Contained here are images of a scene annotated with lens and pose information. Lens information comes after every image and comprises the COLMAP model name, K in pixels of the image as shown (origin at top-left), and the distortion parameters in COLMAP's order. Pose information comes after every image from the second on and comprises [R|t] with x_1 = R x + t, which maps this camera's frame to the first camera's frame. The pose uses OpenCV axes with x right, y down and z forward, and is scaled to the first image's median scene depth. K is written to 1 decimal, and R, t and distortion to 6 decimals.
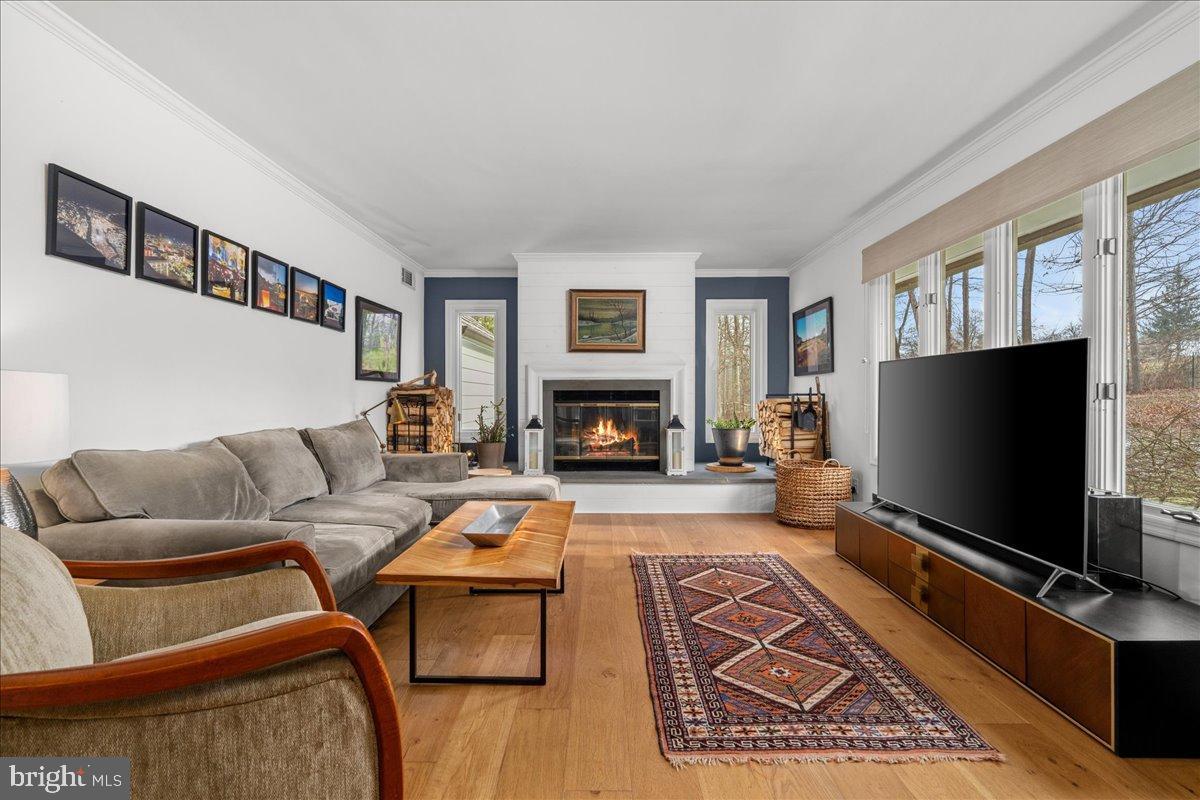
lens RADIAL K [[545.2, 0, 601.0], [0, 545.2, 395.1], [0, 0, 1]] dist [-0.000483, 0.000077]
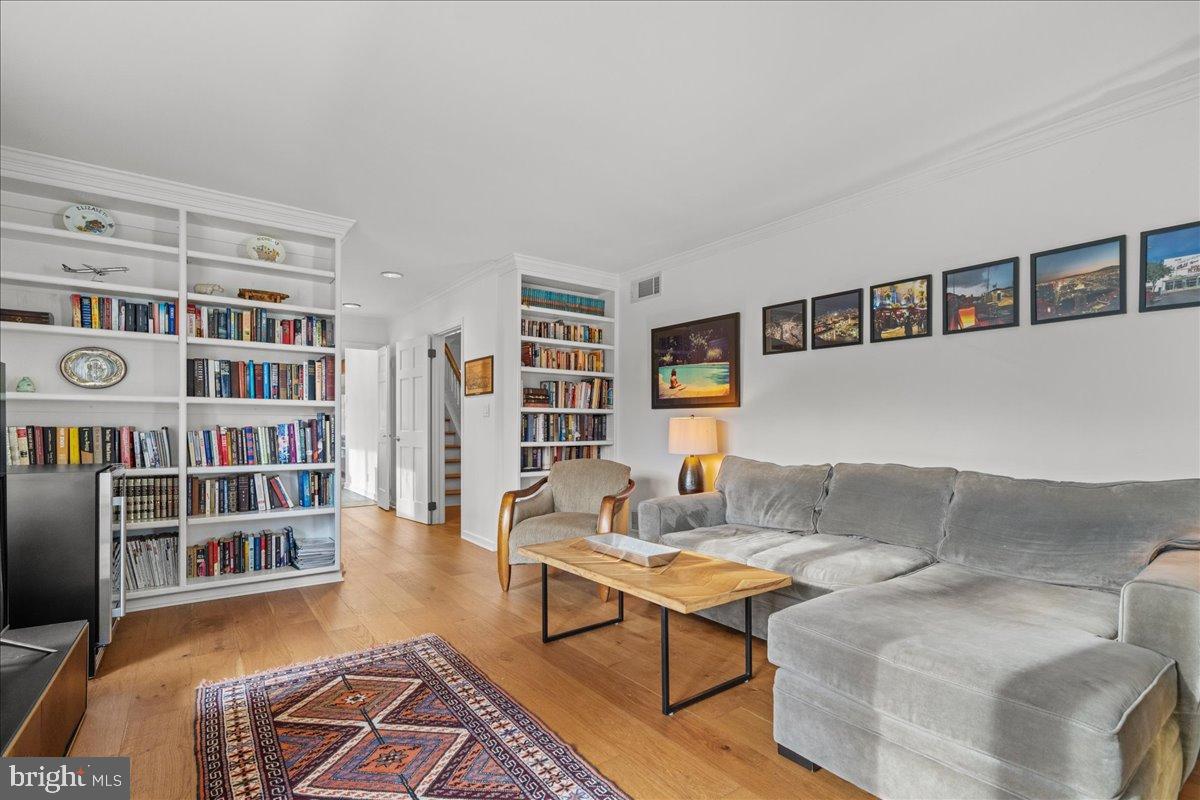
lens RADIAL K [[545.2, 0, 600.2], [0, 545.2, 426.4], [0, 0, 1]] dist [-0.000483, 0.000077]
pose [[-0.802096, -0.002139, -0.597191, 0.500075], [-0.001927, 0.999998, -0.000993, -0.002154], [0.597192, 0.000354, -0.802098, 1.828330]]
